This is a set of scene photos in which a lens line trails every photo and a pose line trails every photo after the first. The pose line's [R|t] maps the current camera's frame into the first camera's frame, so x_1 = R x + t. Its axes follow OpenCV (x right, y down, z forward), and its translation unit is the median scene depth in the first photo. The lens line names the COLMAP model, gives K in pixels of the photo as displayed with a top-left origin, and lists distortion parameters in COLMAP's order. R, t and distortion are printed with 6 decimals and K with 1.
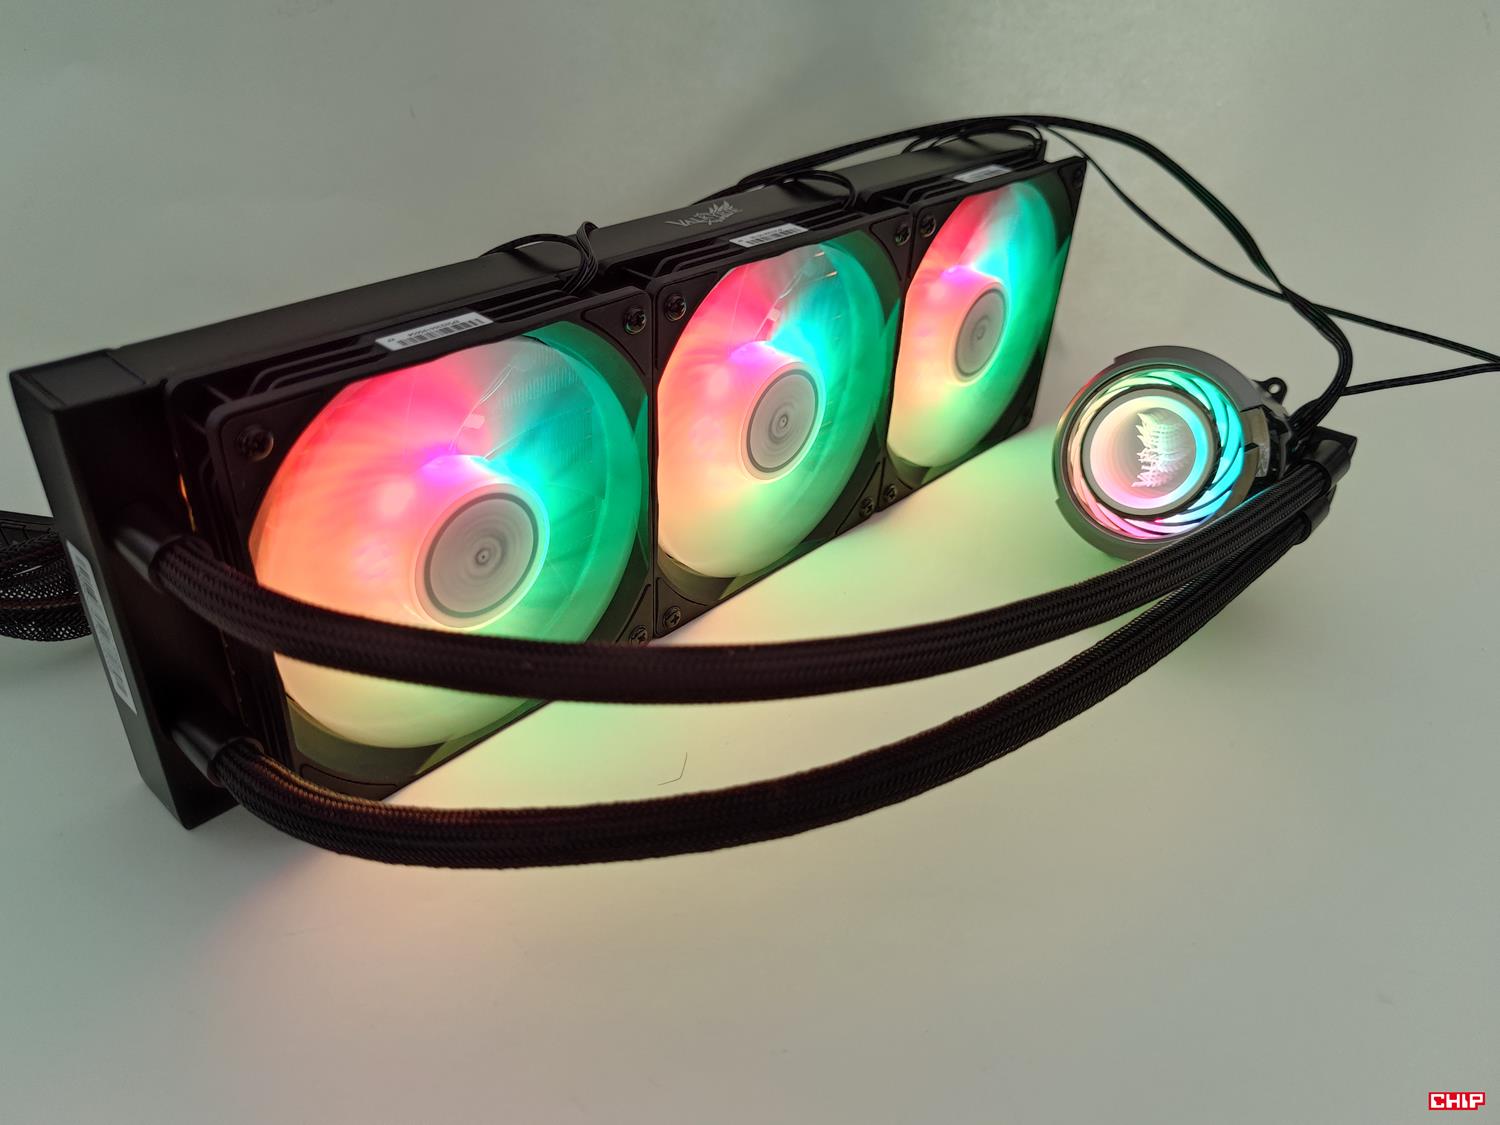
lens RADIAL K [[1180.0, 0, 750.6], [0, 1180.0, 556.7], [0, 0, 1]] dist [-0.007705, -0.030951]
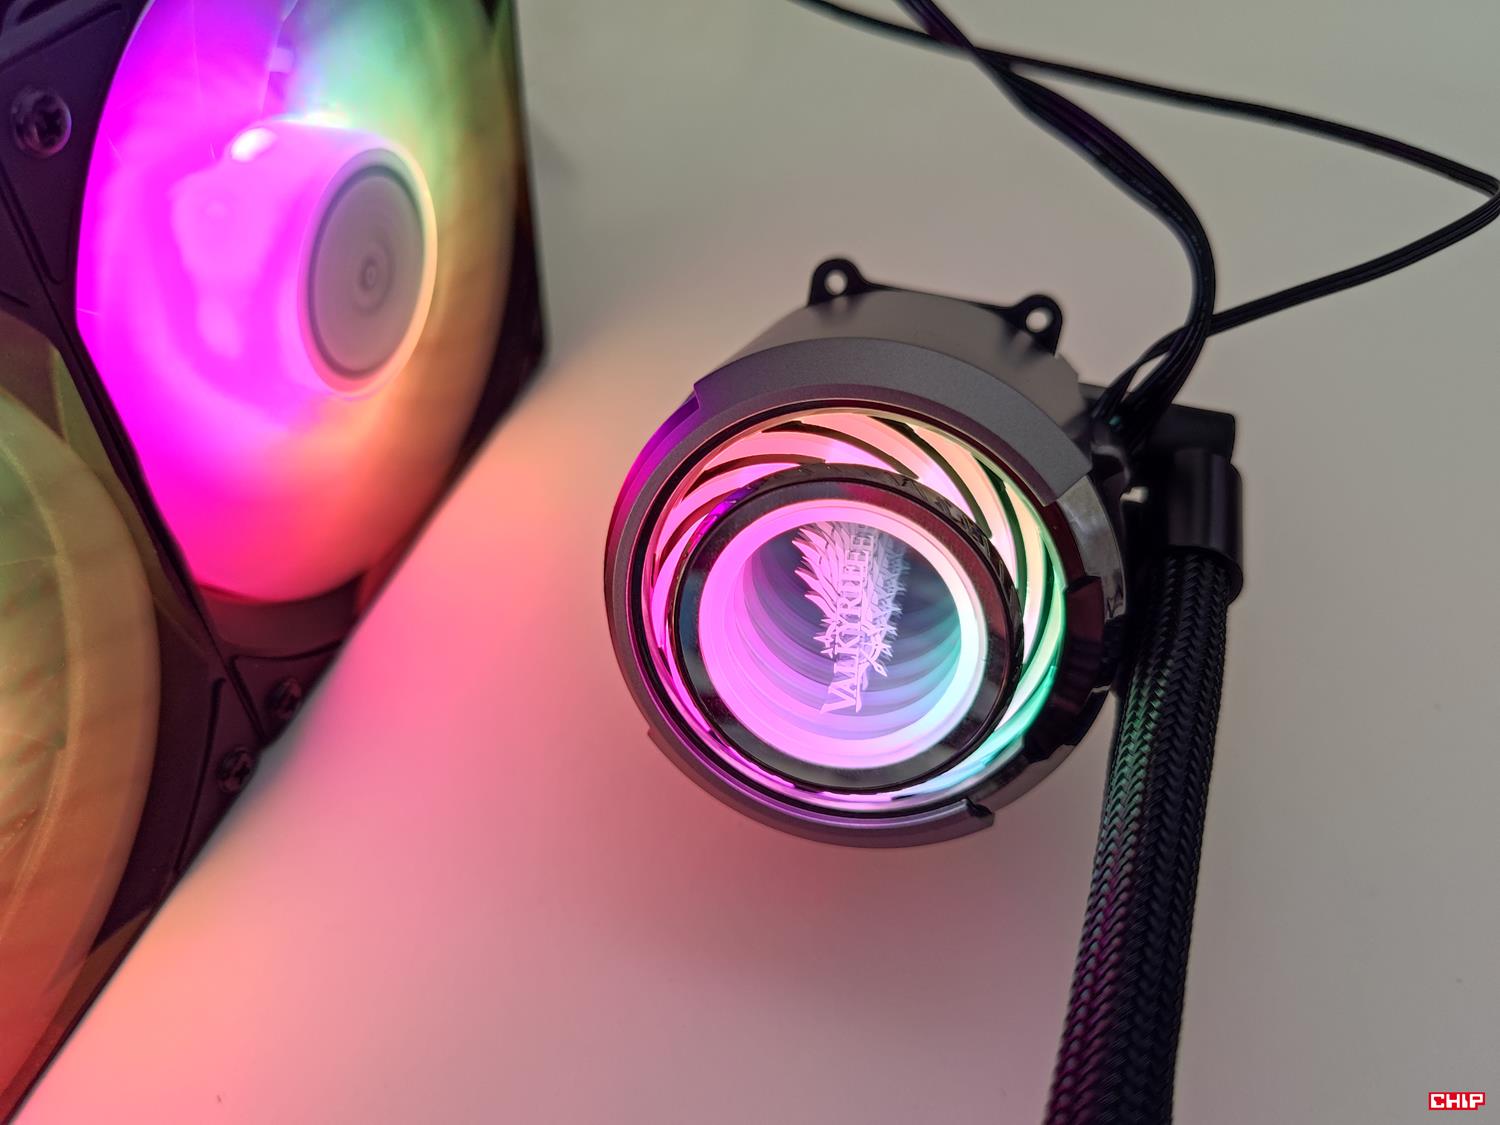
lens RADIAL K [[1180.0, 0, 740.3], [0, 1180.0, 565.1], [0, 0, 1]] dist [-0.007705, -0.030951]
pose [[0.909922, -0.319800, 0.264138, 0.203087], [0.234666, 0.922018, 0.307920, -0.229146], [-0.342013, -0.218199, 0.914011, 0.632681]]
